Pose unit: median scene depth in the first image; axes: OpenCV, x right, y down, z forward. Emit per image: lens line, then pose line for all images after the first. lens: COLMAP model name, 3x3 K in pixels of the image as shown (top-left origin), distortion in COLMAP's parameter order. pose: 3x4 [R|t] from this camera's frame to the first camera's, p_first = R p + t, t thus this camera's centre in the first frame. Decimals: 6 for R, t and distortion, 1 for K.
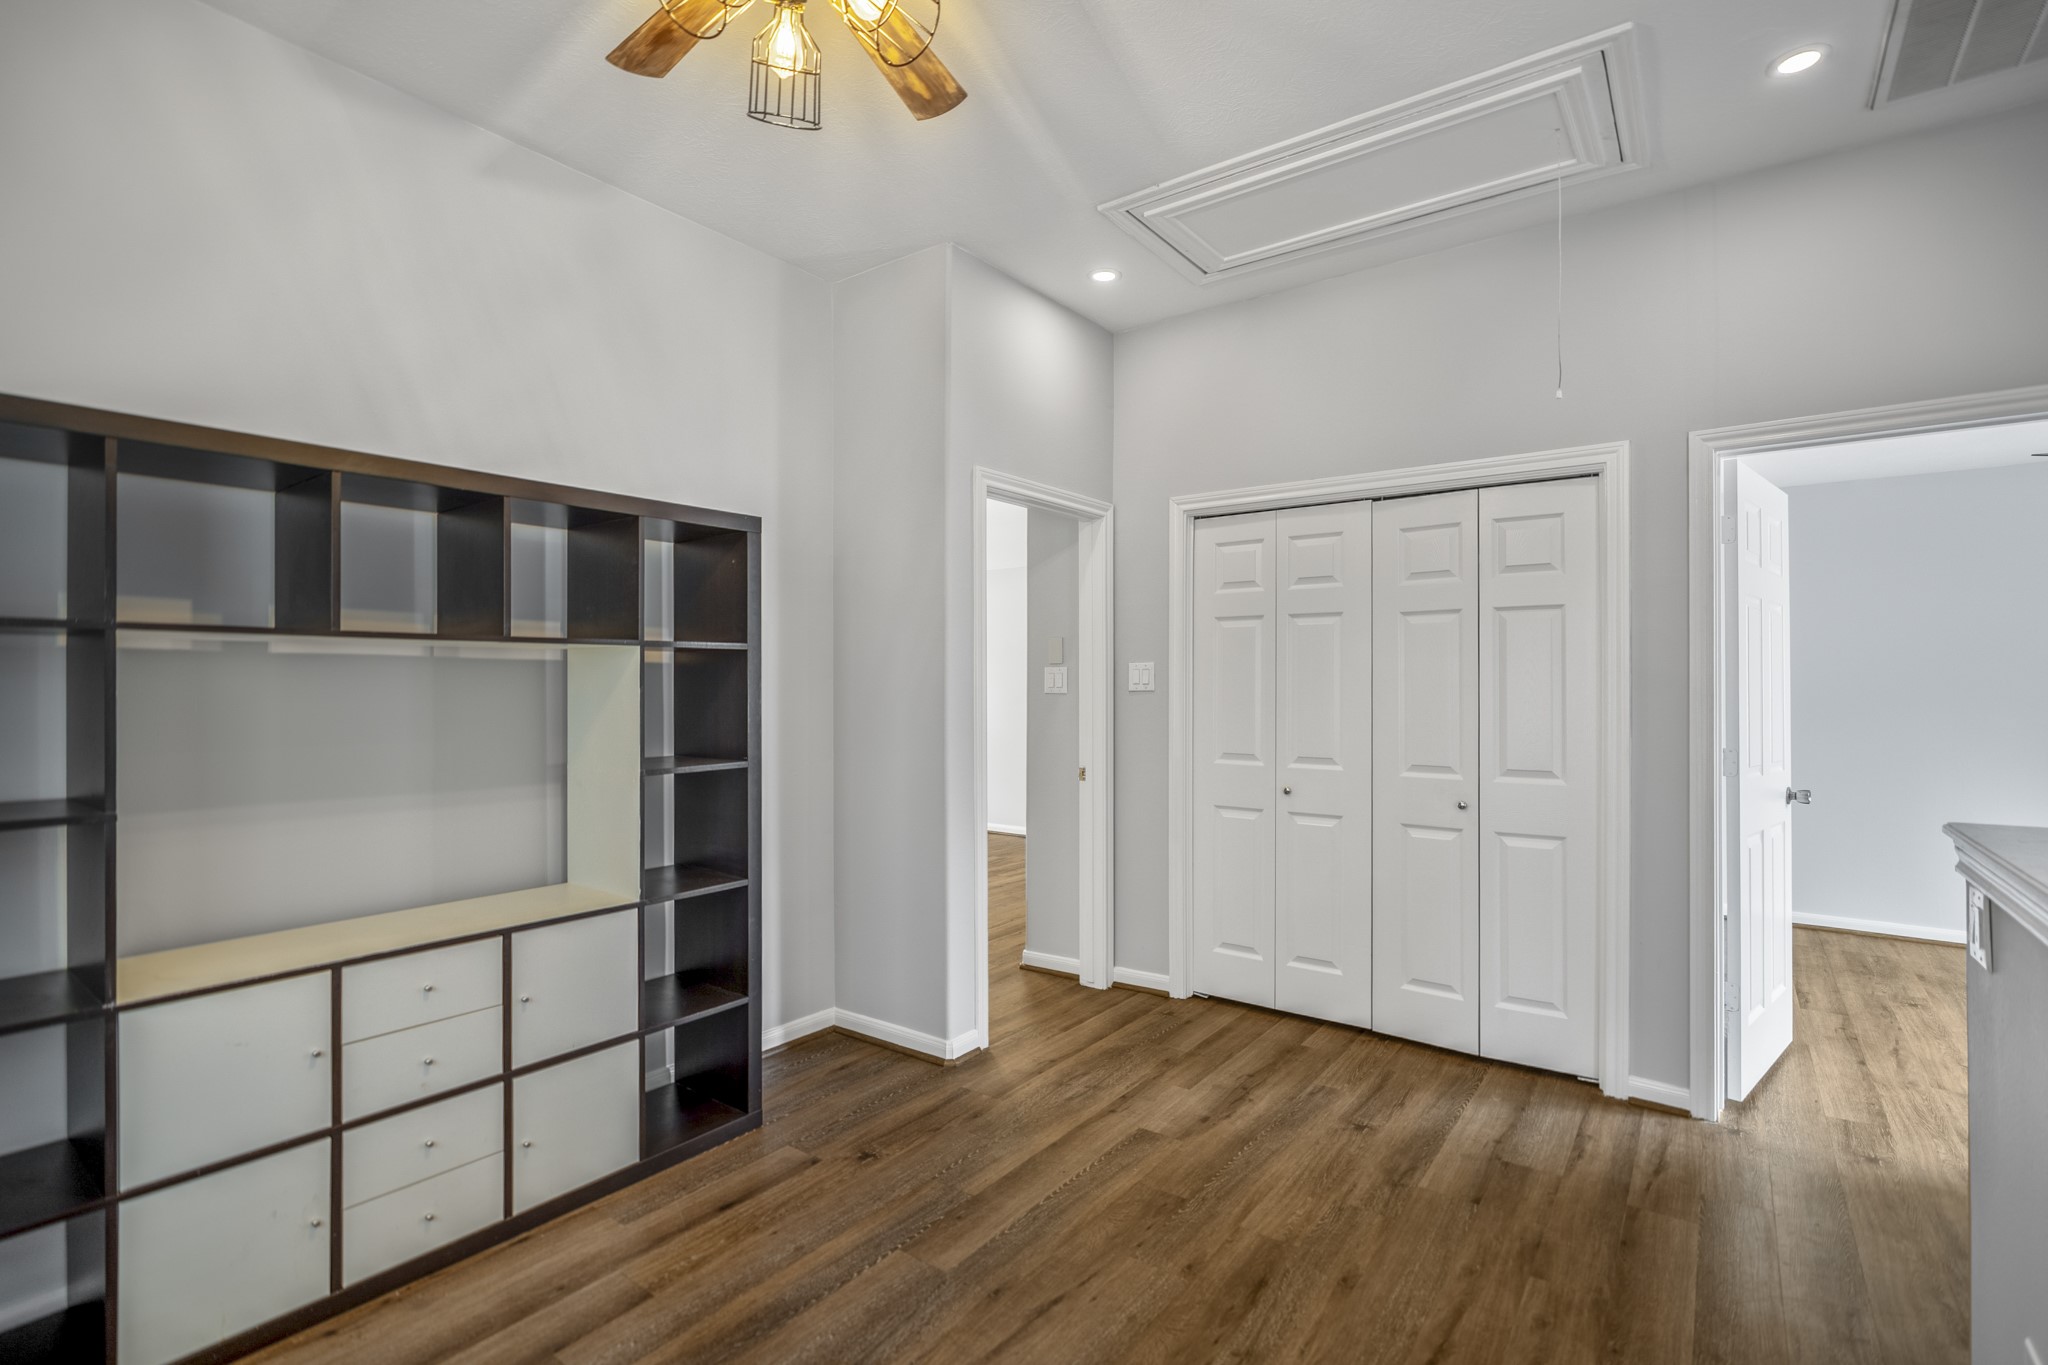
lens RADIAL K [[953.2, 0, 1034.8], [0, 953.2, 669.5], [0, 0, 1]] dist [-0.002067, 0.000215]
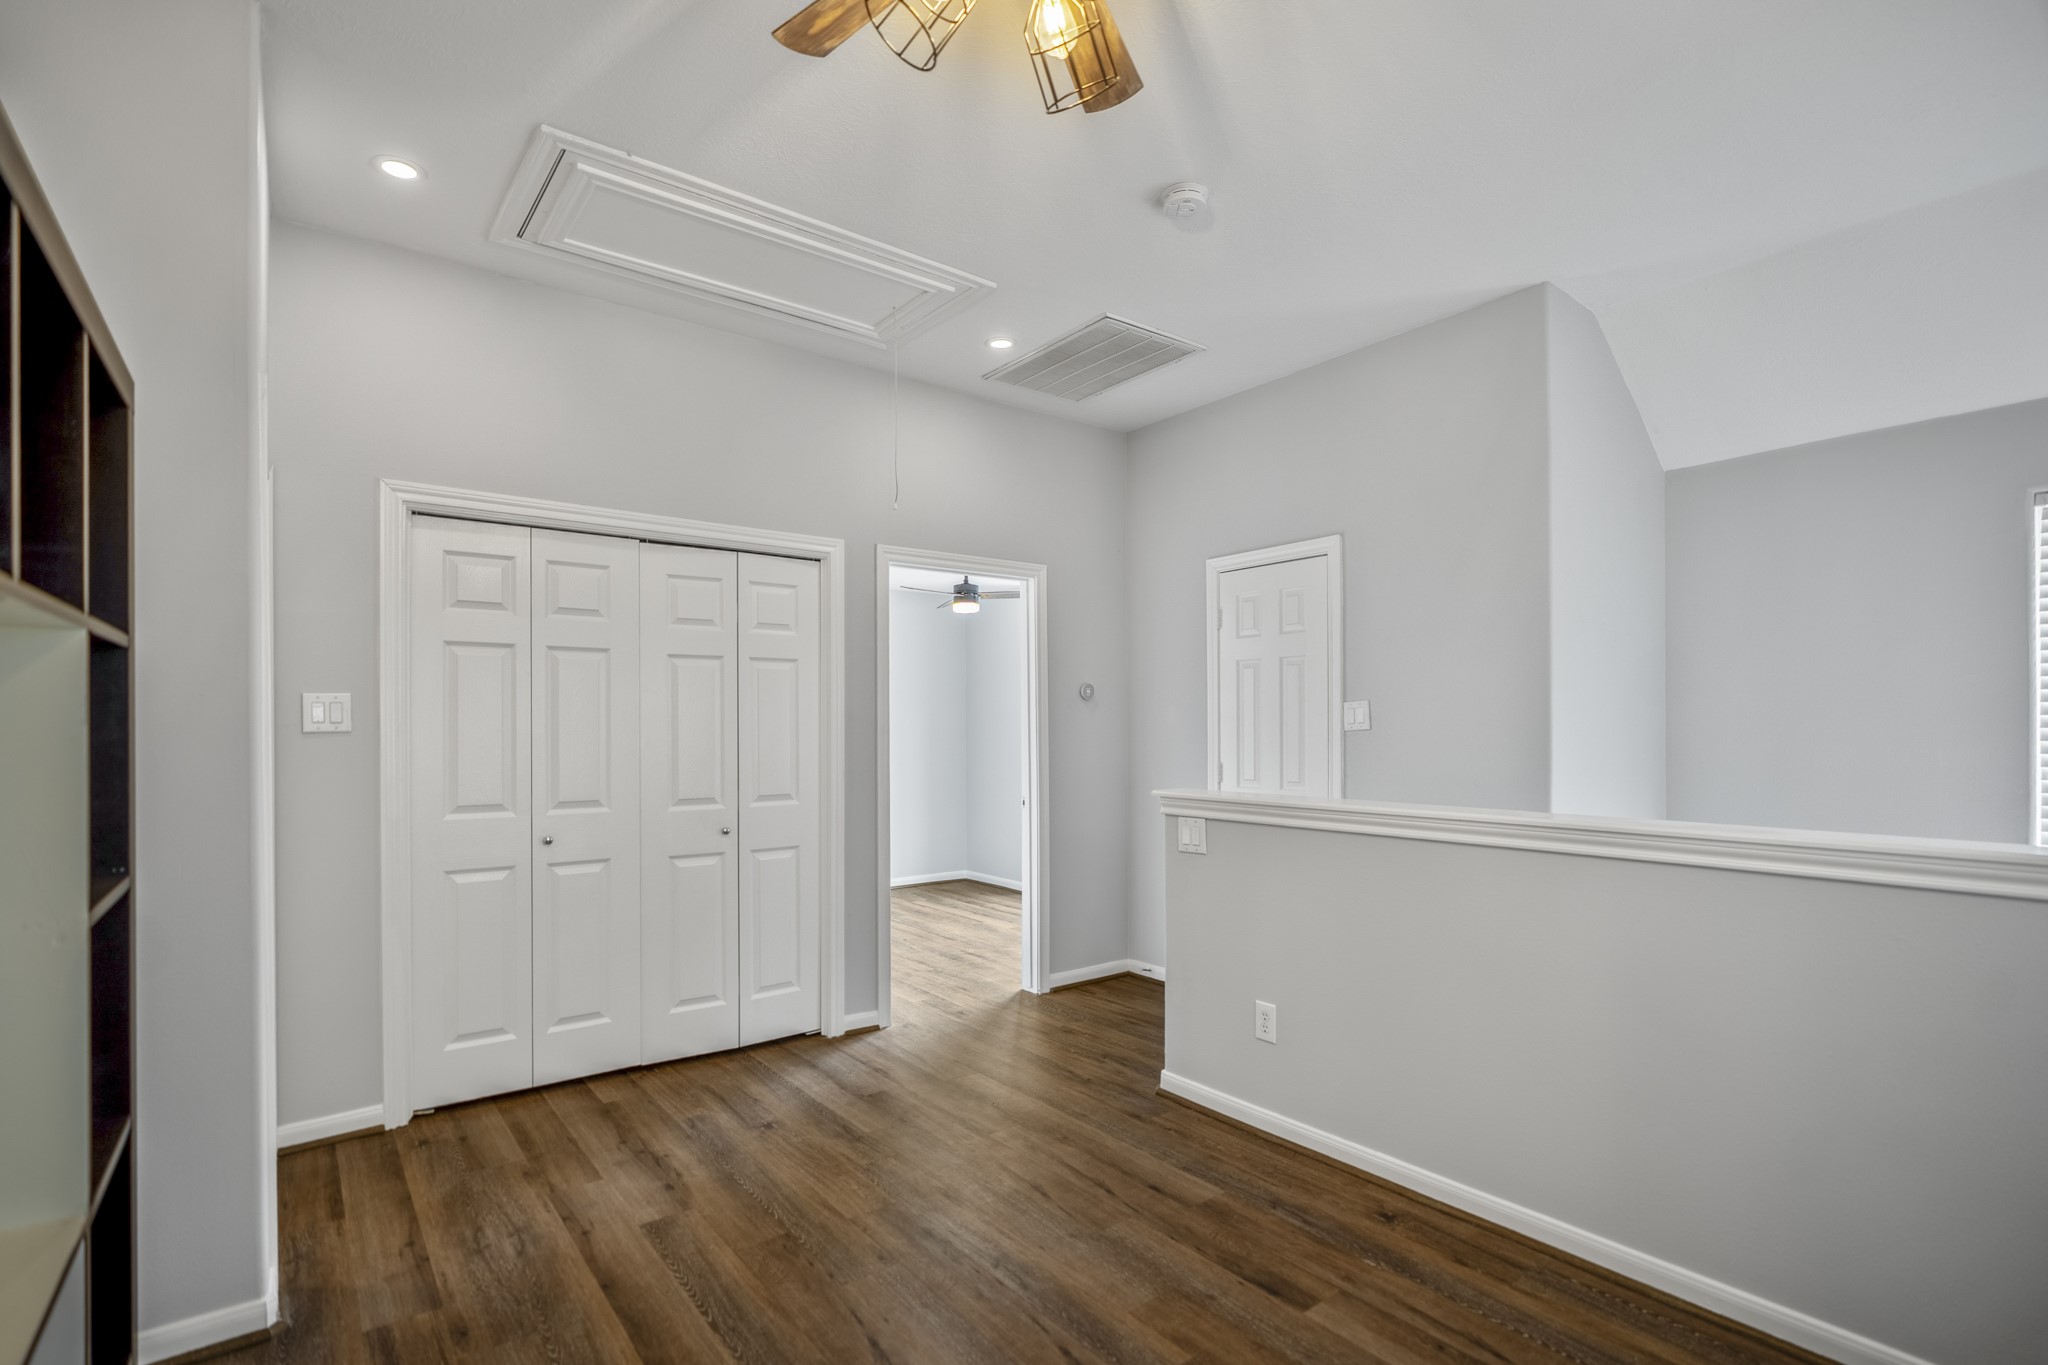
lens RADIAL K [[960.2, 0, 1021.5], [0, 960.2, 716.5], [0, 0, 1]] dist [-0.004614, 0.000513]
pose [[0.278231, 0.008713, 0.960475, -0.596540], [-0.013803, 0.999892, -0.005072, 0.009541], [-0.960415, -0.011846, 0.278322, 0.387289]]
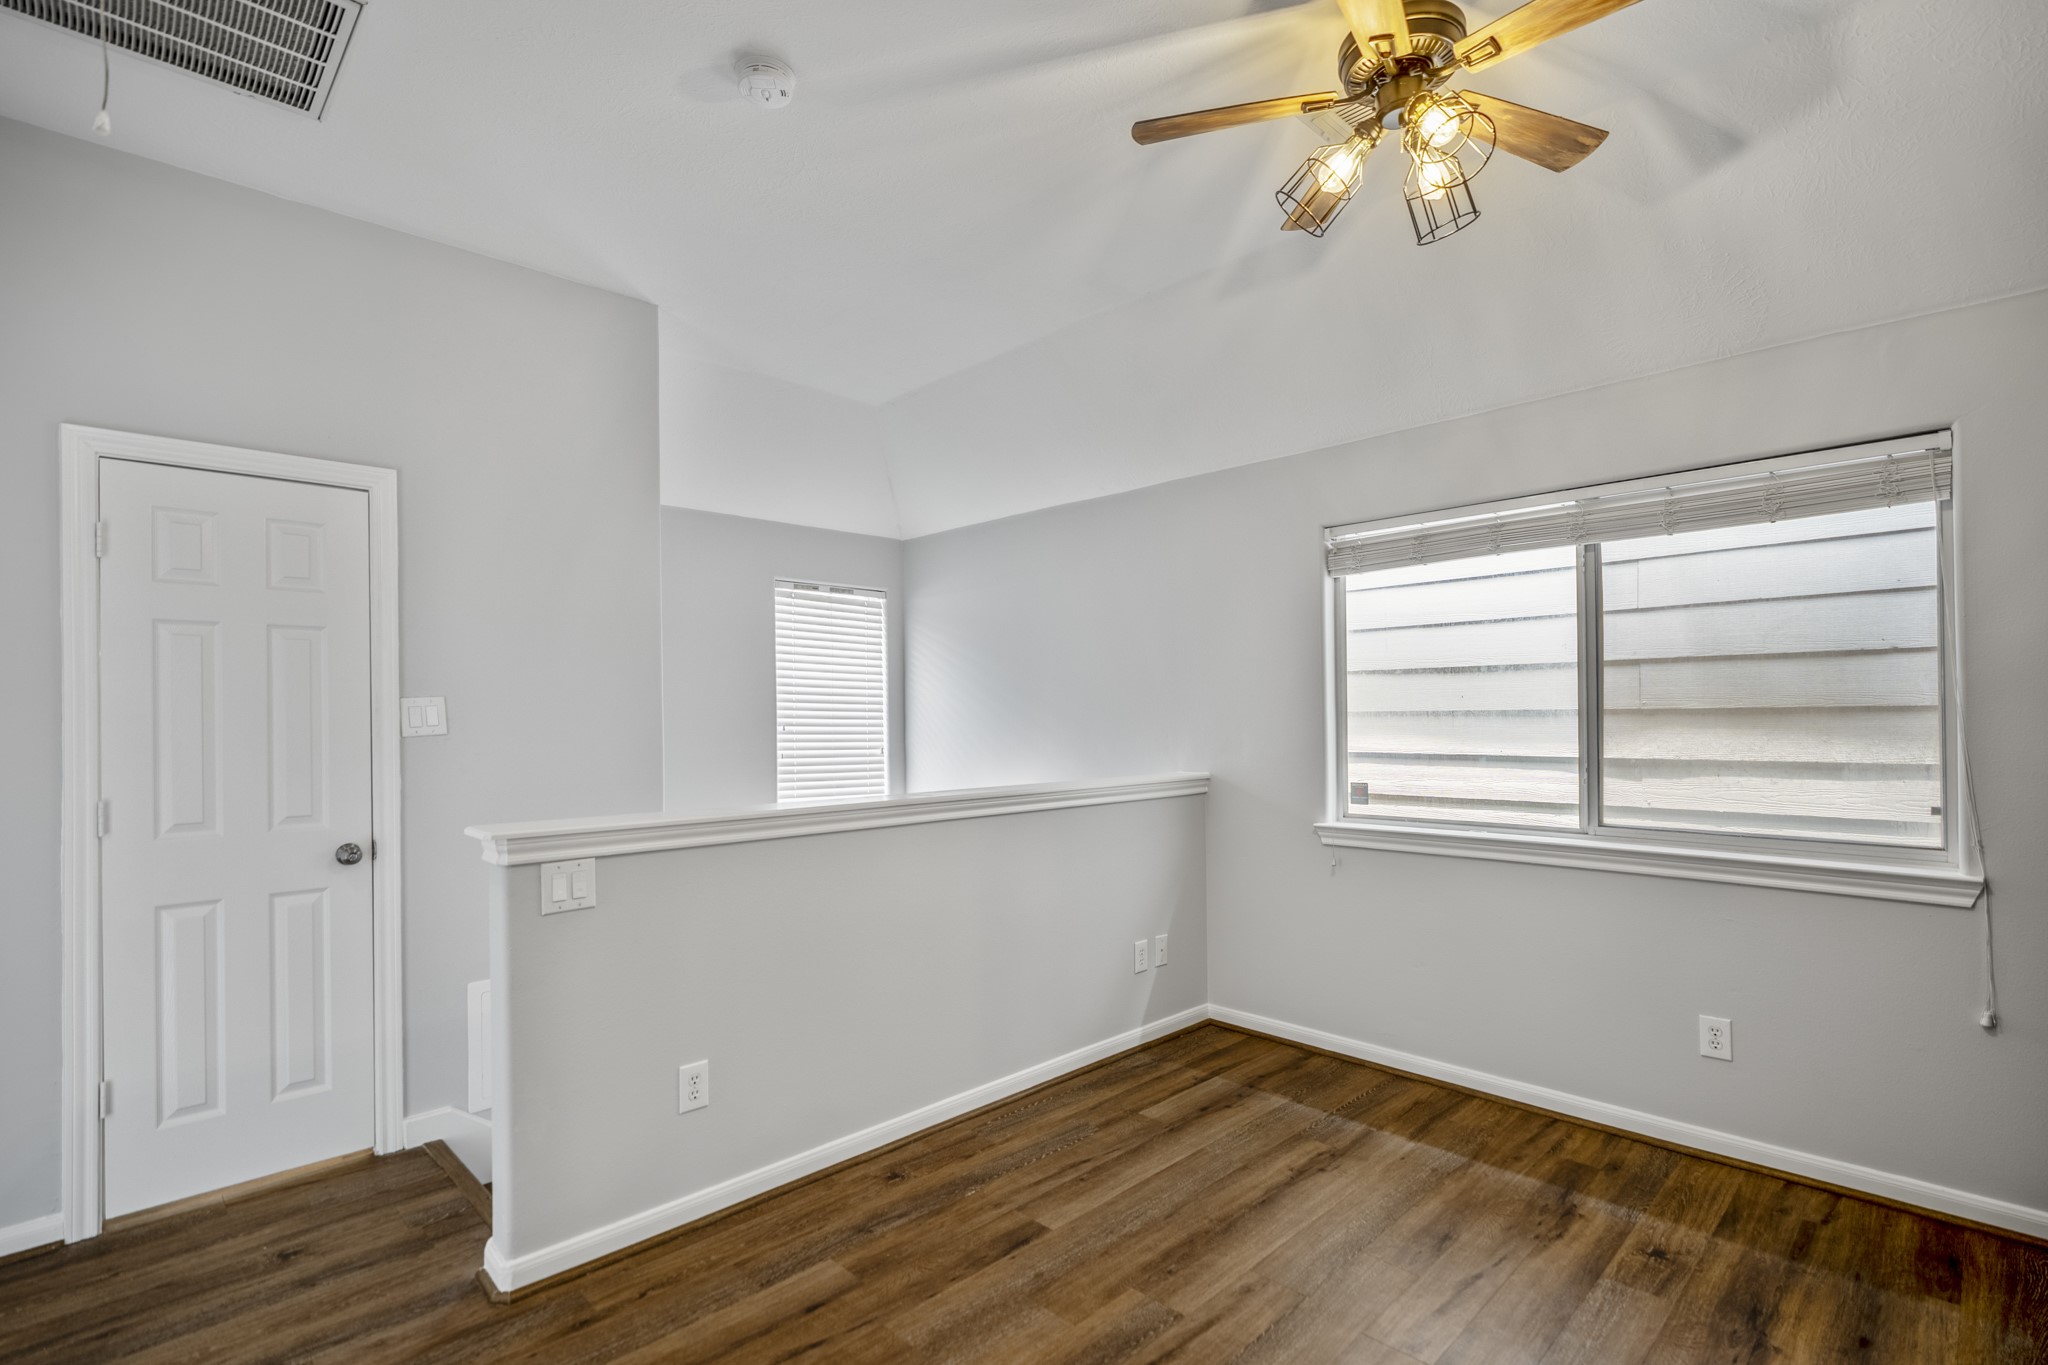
lens RADIAL K [[958.9, 0, 1023.7], [0, 958.9, 701.7], [0, 0, 1]] dist [-0.002656, 0.000651]
pose [[-0.986372, 0.013322, 0.163990, 0.018043], [0.007759, 0.999374, -0.034517, 0.019102], [-0.164347, -0.032775, -0.985858, 1.193859]]
